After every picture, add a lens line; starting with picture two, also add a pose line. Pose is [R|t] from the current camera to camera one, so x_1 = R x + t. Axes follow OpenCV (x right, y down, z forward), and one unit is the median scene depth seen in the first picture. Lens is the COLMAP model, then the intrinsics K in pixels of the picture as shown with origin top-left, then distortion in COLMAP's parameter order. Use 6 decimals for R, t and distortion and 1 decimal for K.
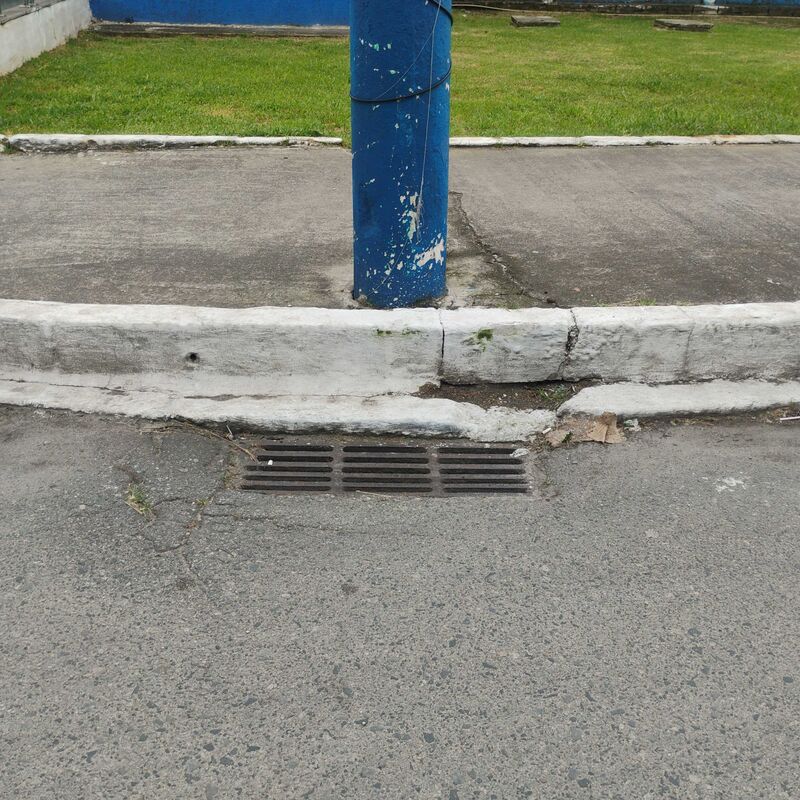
lens RADIAL K [[882.7, 0, 406.5], [0, 882.7, 410.6], [0, 0, 1]] dist [0.041435, -0.042021]
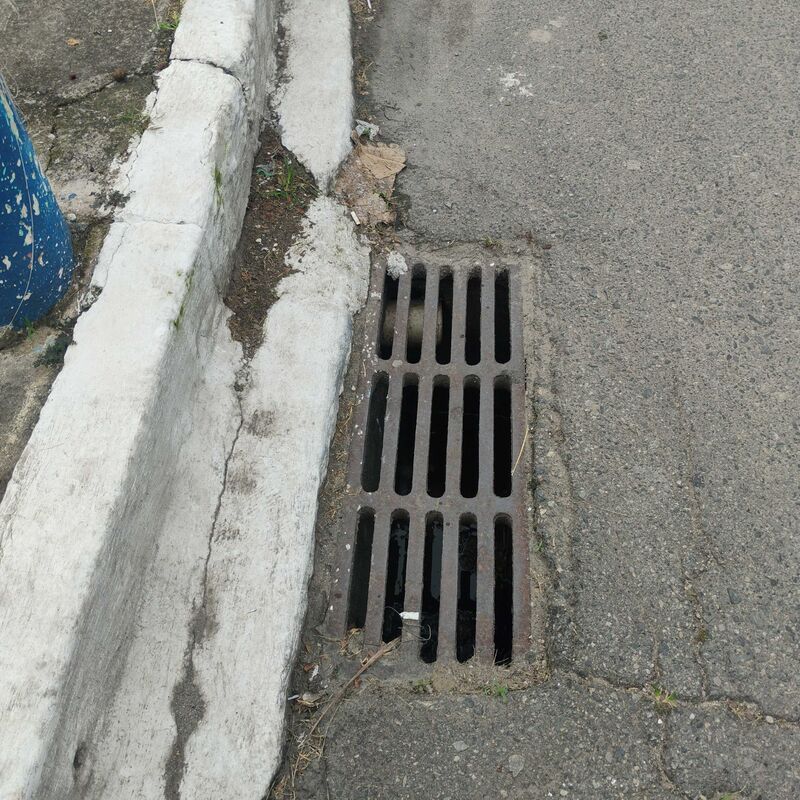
lens RADIAL K [[882.7, 0, 406.5], [0, 882.7, 410.6], [0, 0, 1]] dist [0.041435, -0.042021]
pose [[0.104556, -0.815366, 0.569427, -0.328939], [0.490263, 0.540417, 0.683807, -0.332690], [-0.865281, 0.207673, 0.456247, 0.708883]]
